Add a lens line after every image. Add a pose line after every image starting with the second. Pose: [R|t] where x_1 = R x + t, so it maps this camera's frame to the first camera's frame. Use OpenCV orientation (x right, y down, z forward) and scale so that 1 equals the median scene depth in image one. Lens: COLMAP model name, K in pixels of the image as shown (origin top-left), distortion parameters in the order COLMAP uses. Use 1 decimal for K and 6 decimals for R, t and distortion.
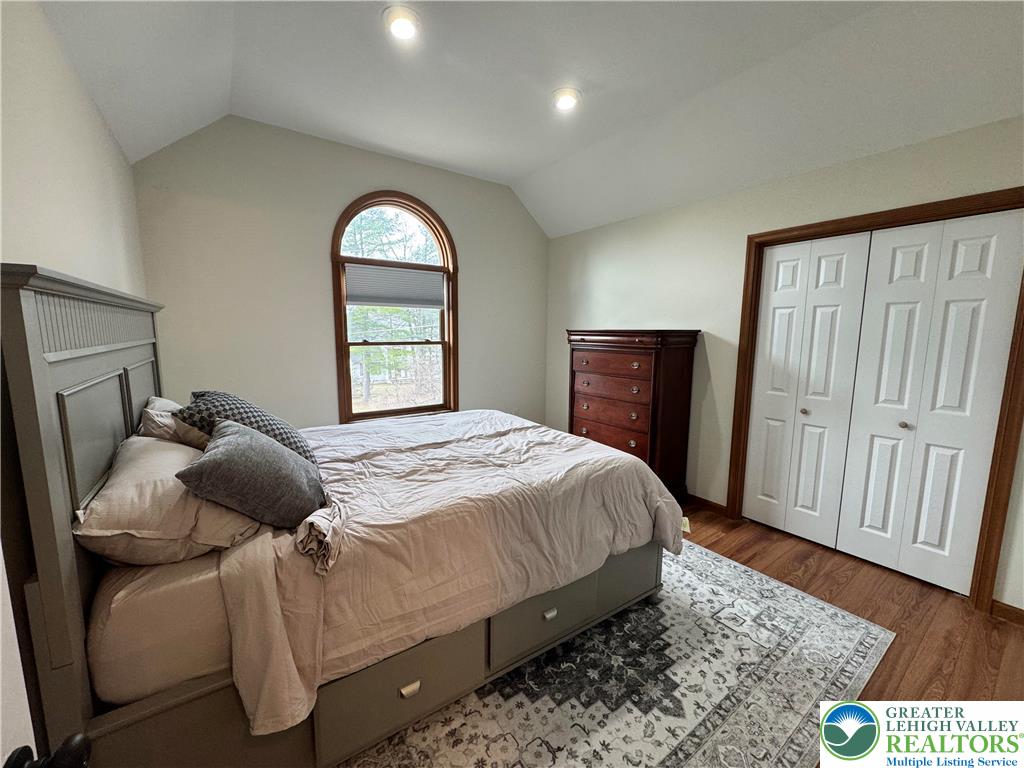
lens RADIAL K [[408.4, 0, 512.0], [0, 408.4, 384.0], [0, 0, 1]] dist [0.001557, 0.000037]
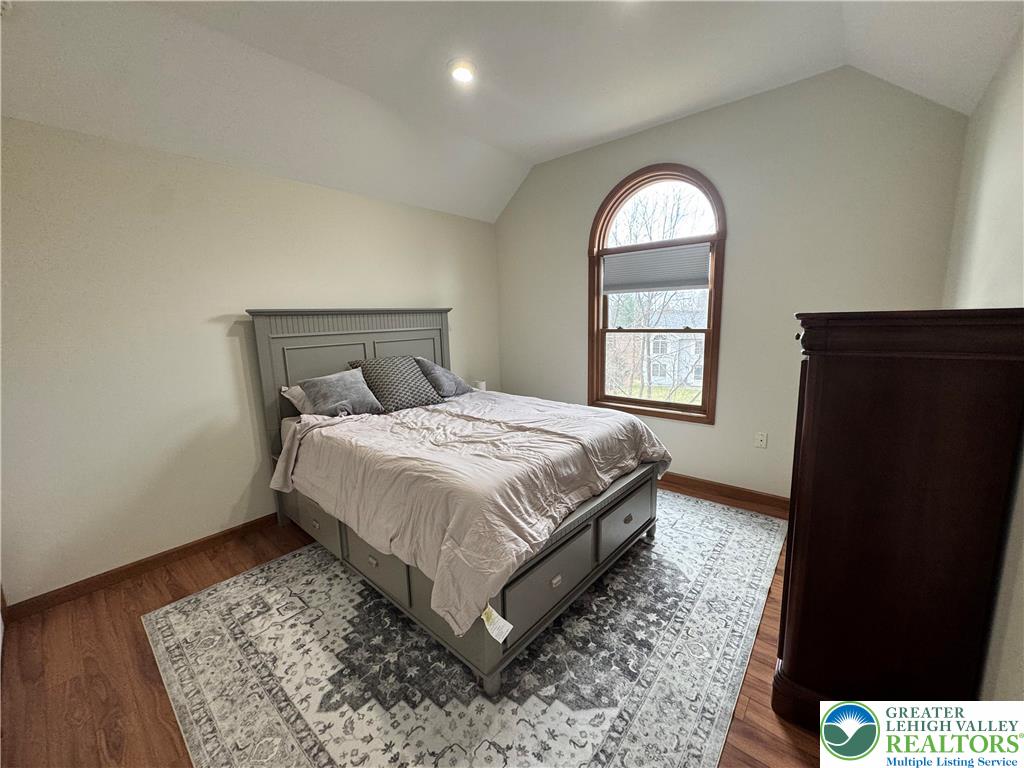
lens RADIAL K [[408.4, 0, 512.0], [0, 408.4, 384.0], [0, 0, 1]] dist [0.001557, 0.000037]
pose [[0.239518, 0.146842, -0.959723, 1.168204], [-0.102240, 0.986815, 0.125472, -0.133699], [0.965494, 0.068069, 0.251373, 0.972703]]
